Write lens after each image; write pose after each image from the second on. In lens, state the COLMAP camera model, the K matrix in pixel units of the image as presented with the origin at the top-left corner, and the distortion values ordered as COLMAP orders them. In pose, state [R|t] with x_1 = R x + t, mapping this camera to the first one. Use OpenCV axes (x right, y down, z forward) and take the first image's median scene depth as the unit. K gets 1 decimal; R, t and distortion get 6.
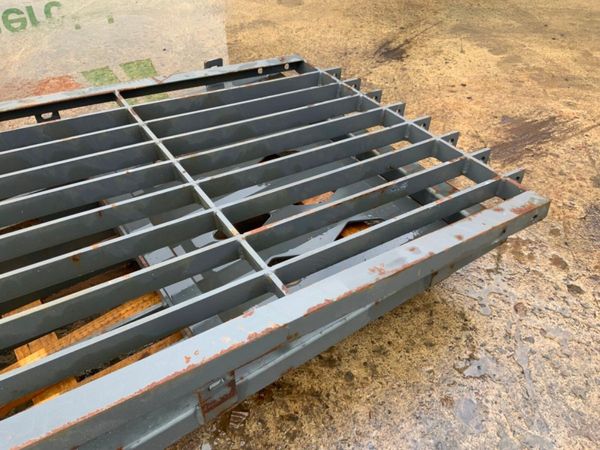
lens RADIAL K [[505.6, 0, 300.0], [0, 505.6, 225.0], [0, 0, 1]] dist [0.050543, -0.075937]
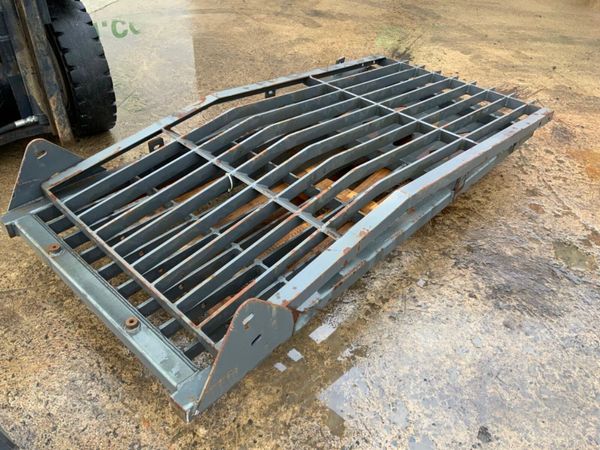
lens RADIAL K [[503.7, 0, 308.1], [0, 503.7, 224.3], [0, 0, 1]] dist [0.056012, -0.093248]
pose [[0.972719, -0.105912, 0.206400, -0.771453], [0.114479, 0.992973, -0.029978, 0.287323], [-0.201774, 0.052789, 0.978008, -0.653944]]
